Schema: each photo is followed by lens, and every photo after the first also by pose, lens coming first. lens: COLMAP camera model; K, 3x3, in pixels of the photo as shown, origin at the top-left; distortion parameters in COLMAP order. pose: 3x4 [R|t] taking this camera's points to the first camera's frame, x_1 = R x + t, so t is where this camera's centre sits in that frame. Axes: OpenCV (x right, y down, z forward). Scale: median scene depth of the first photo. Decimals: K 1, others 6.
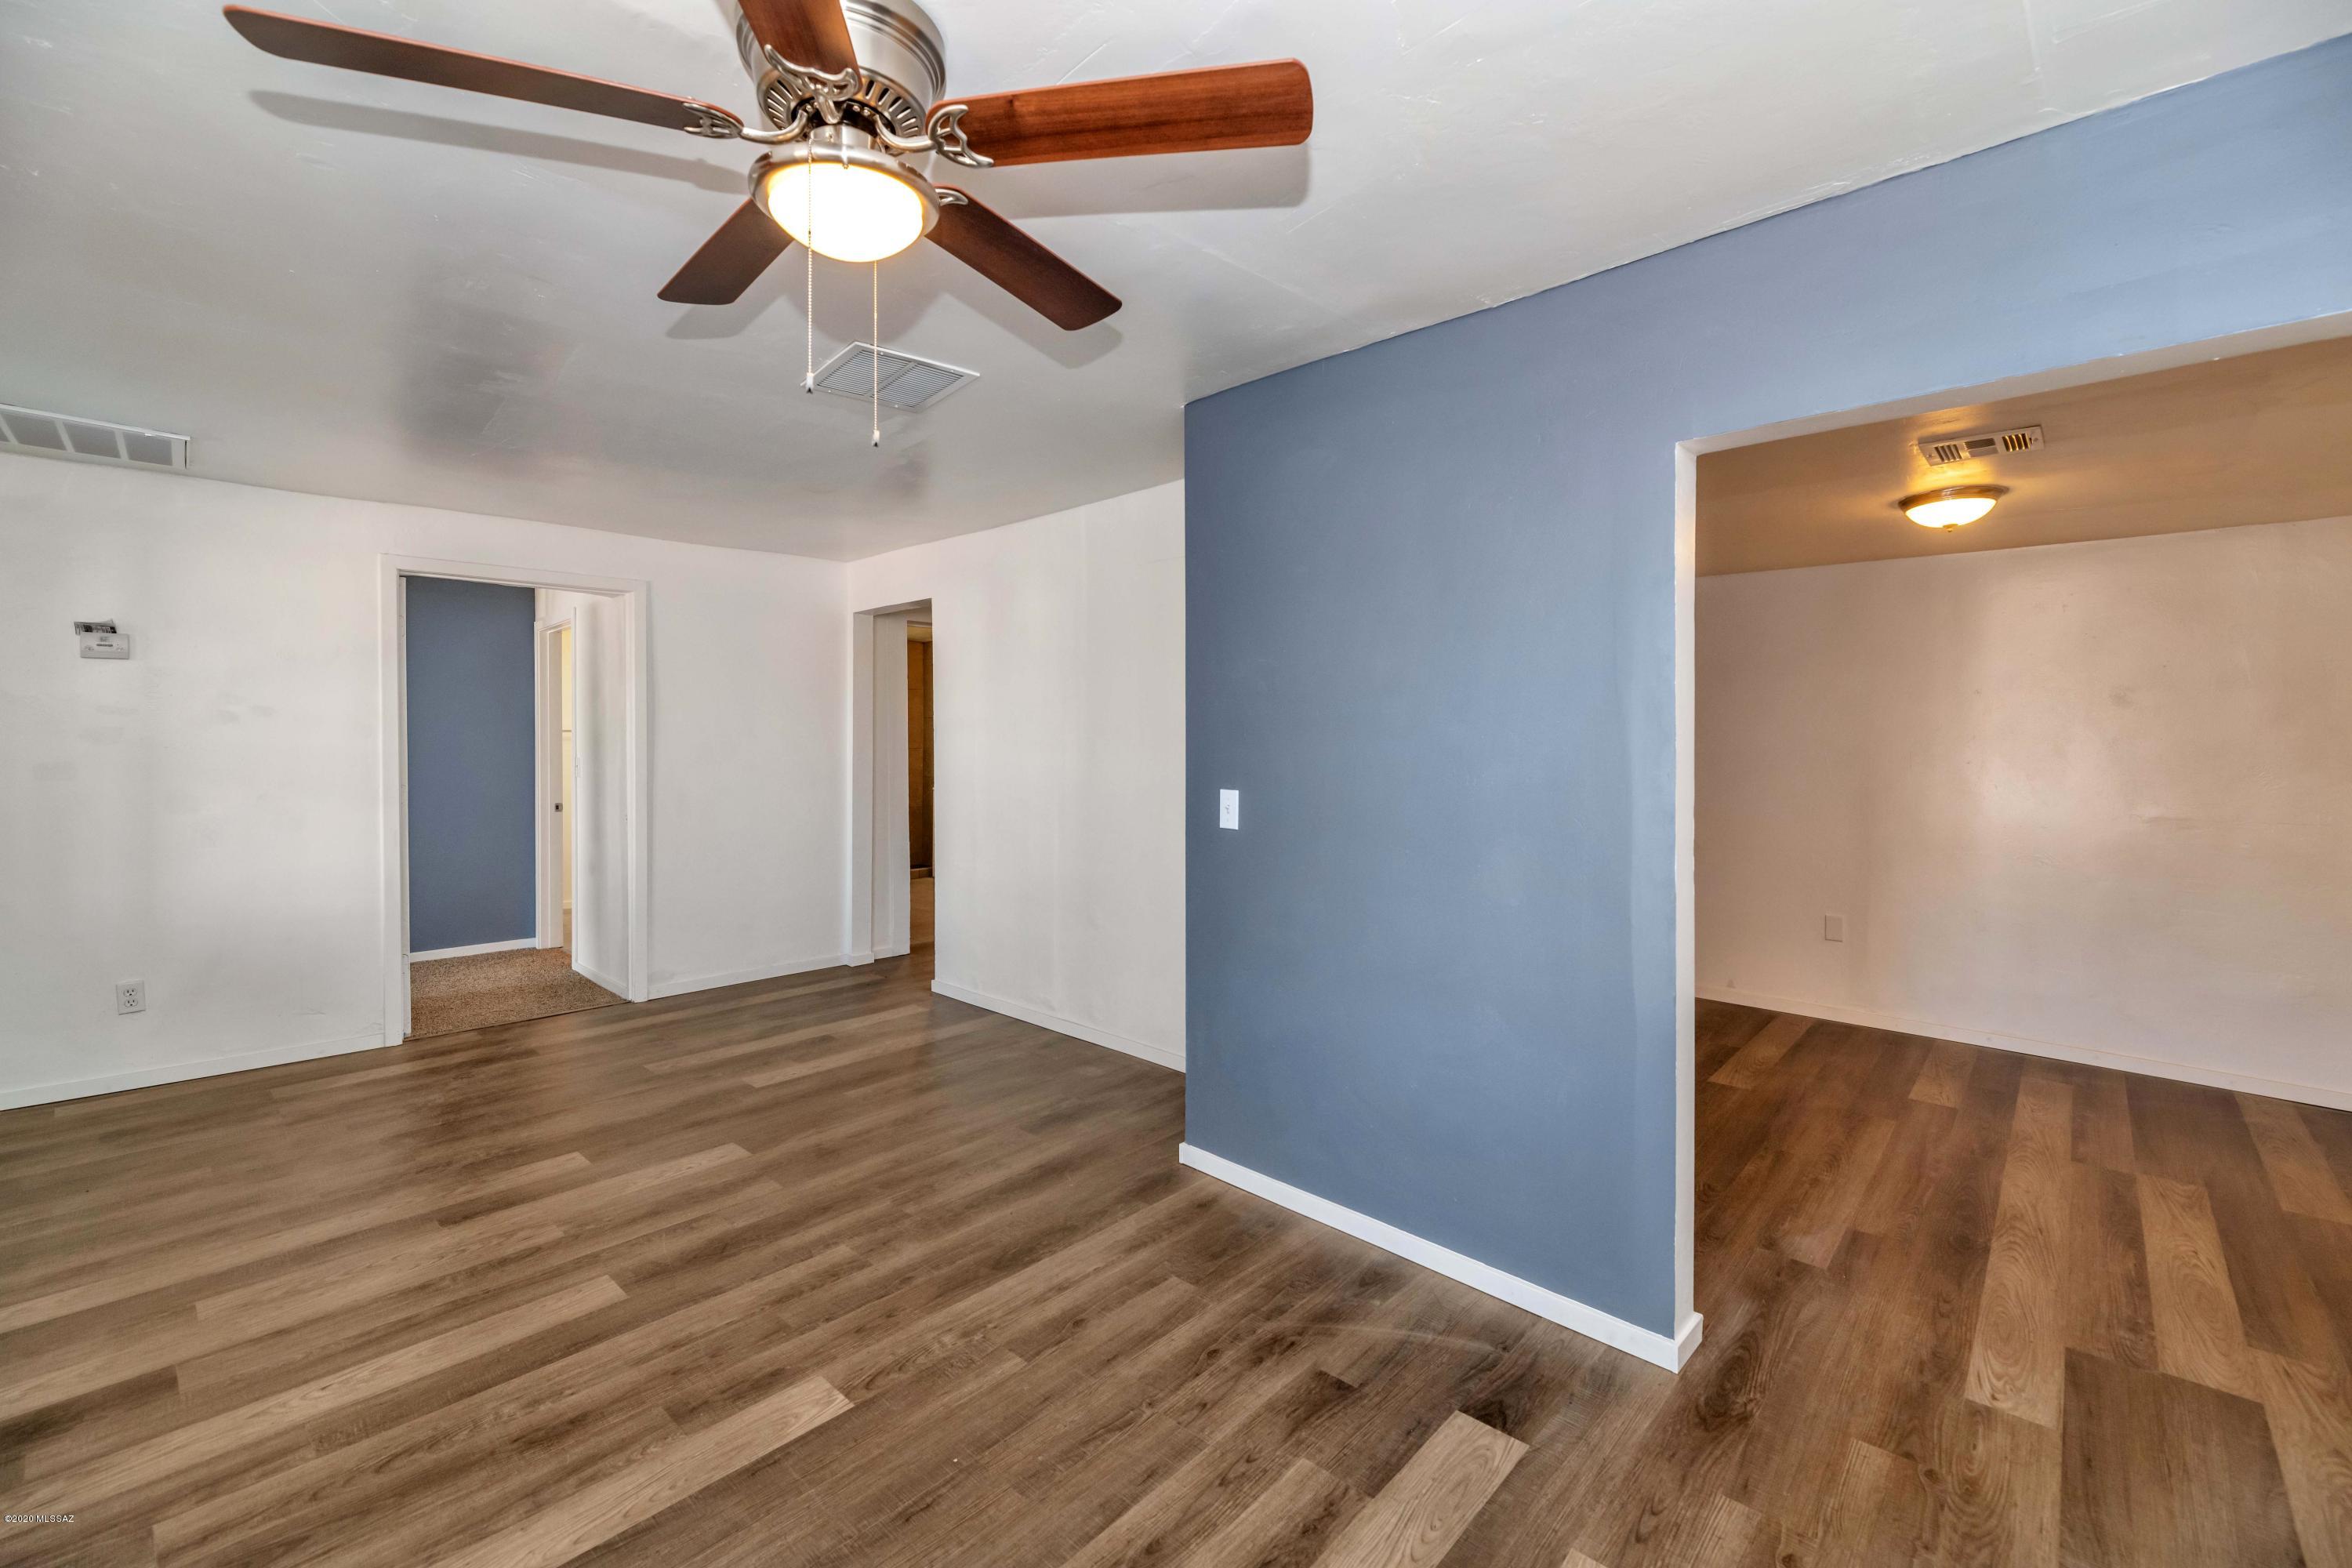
lens RADIAL K [[971.2, 0, 1177.9], [0, 971.2, 768.1], [0, 0, 1]] dist [-0.000682, -0.001076]
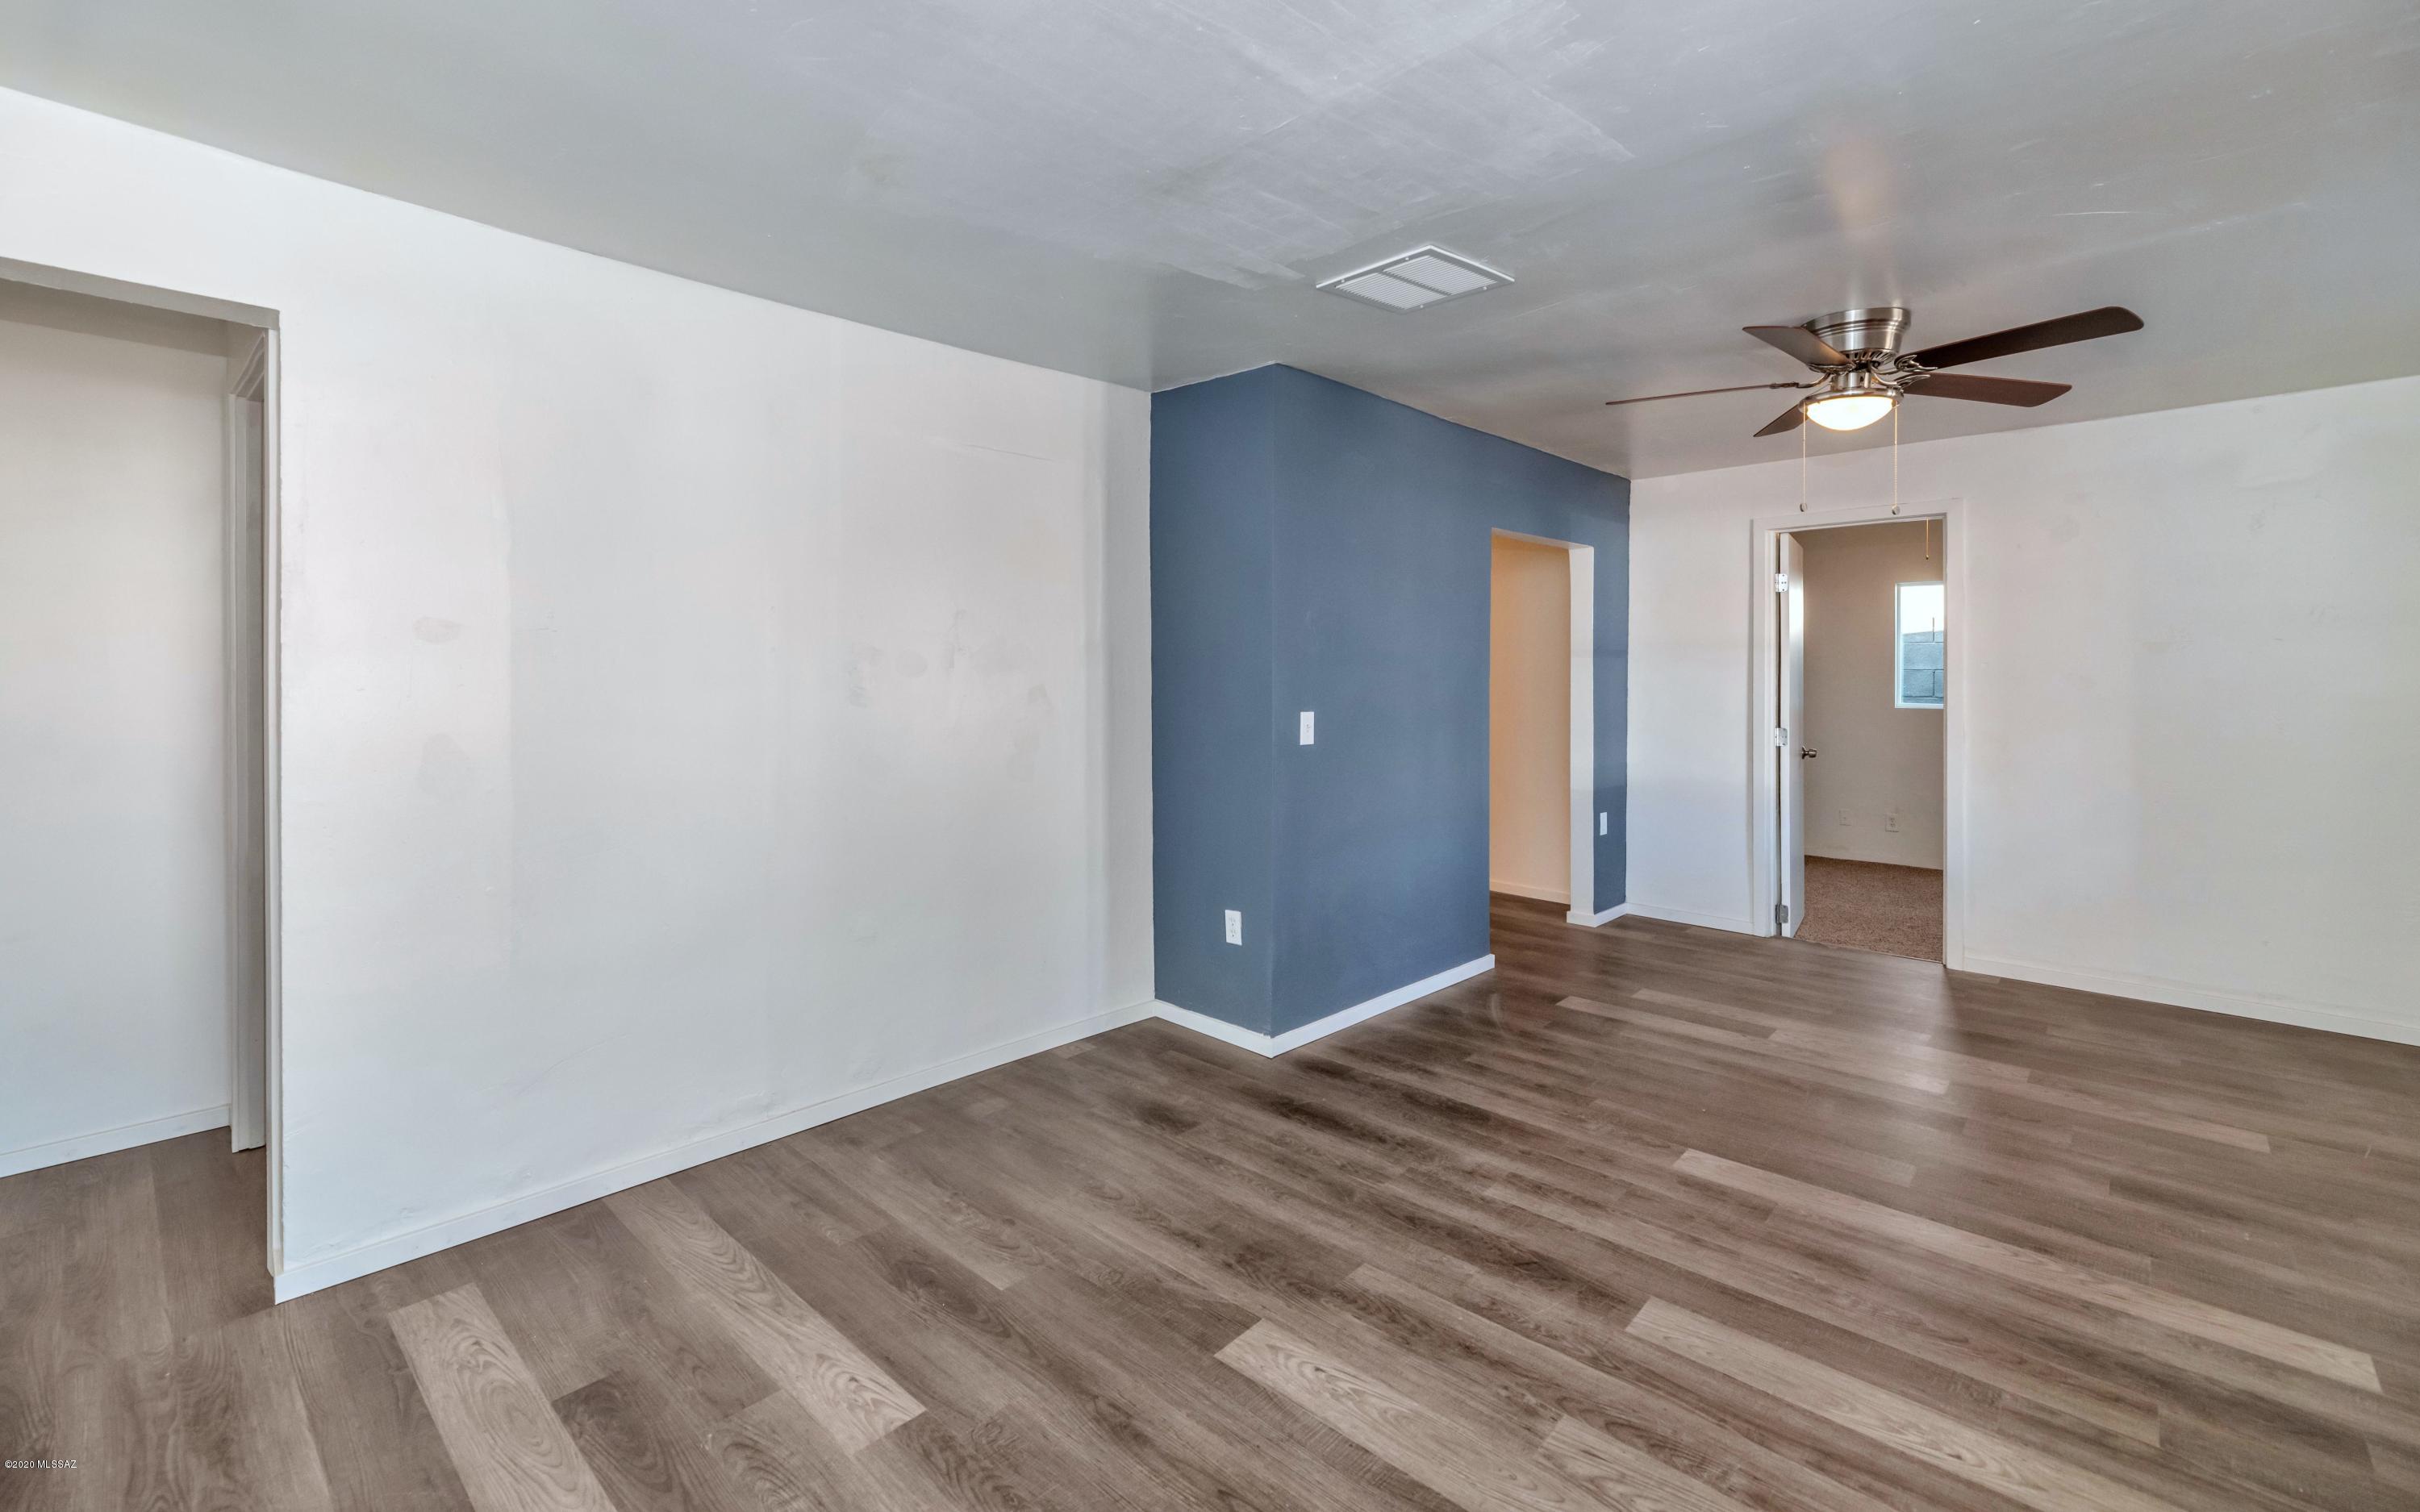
lens RADIAL K [[1049.0, 0, 1172.0], [0, 1049.0, 670.1], [0, 0, 1]] dist [-0.004360, 0.000256]
pose [[0.020138, -0.001181, 0.999797, -1.575043], [0.031821, 0.999493, 0.000540, -0.044396], [-0.999291, 0.031803, 0.020165, 1.439913]]
